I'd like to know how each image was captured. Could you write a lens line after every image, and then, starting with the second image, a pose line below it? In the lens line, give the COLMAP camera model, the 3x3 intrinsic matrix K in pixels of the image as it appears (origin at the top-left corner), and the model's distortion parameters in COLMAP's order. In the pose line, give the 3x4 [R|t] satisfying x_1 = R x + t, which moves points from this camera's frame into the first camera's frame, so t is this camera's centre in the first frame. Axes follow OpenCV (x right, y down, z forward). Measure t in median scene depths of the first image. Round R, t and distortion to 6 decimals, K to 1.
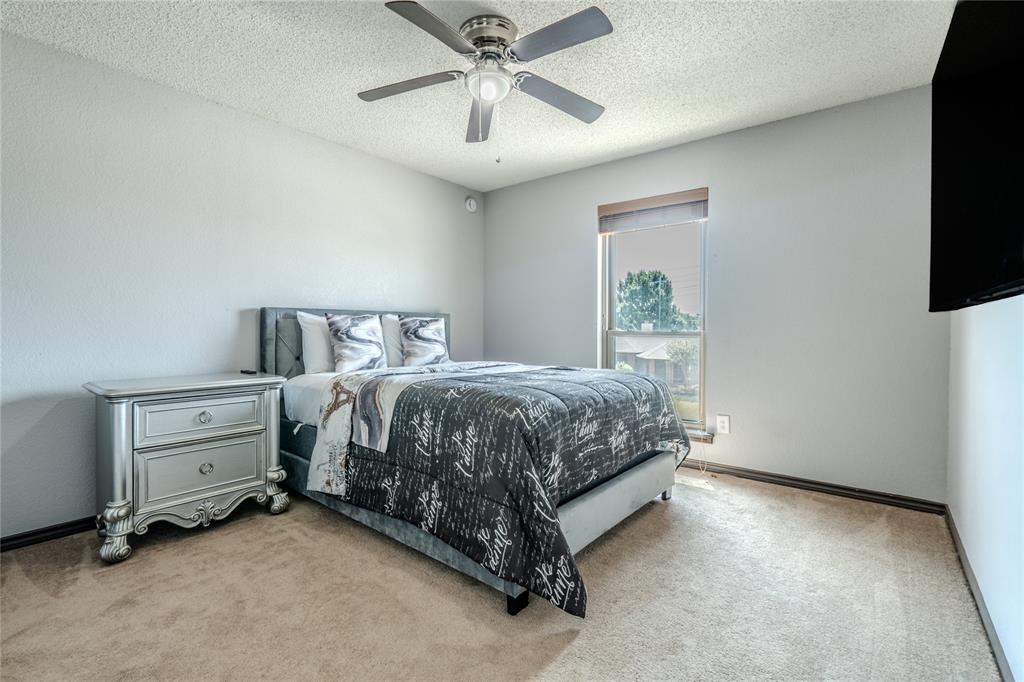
lens RADIAL K [[461.8, 0, 509.7], [0, 461.8, 338.2], [0, 0, 1]] dist [-0.000234, 0.000080]
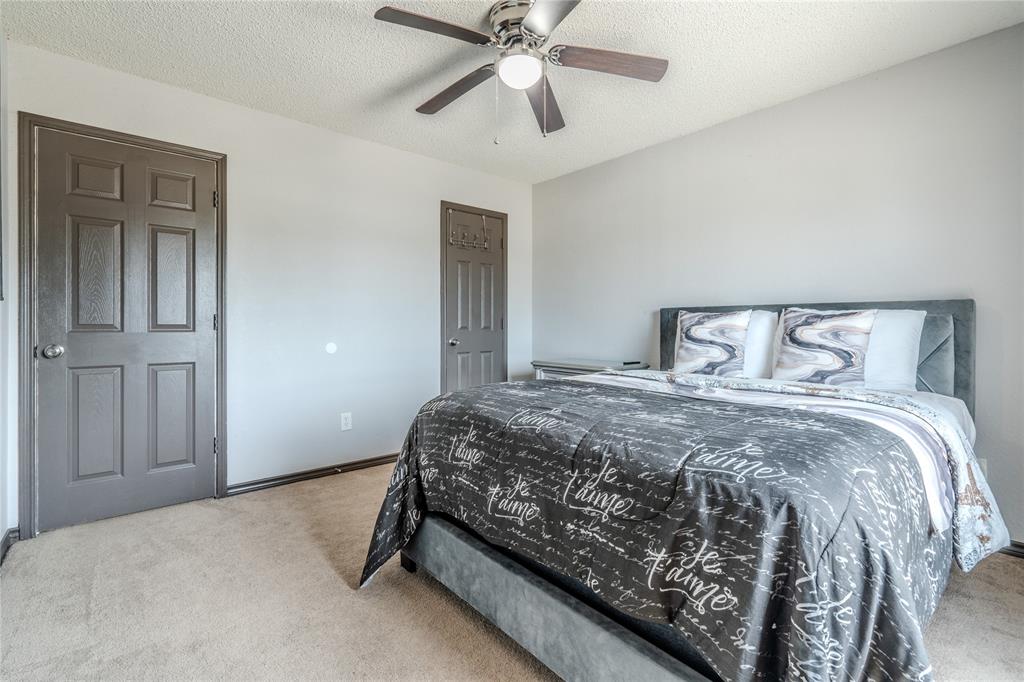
lens RADIAL K [[461.8, 0, 509.7], [0, 461.8, 338.2], [0, 0, 1]] dist [-0.000234, 0.000080]
pose [[-0.181276, 0.020179, -0.983225, 0.625600], [-0.021779, 0.999462, 0.024528, -0.014053], [0.983191, 0.025860, -0.180739, 0.818786]]
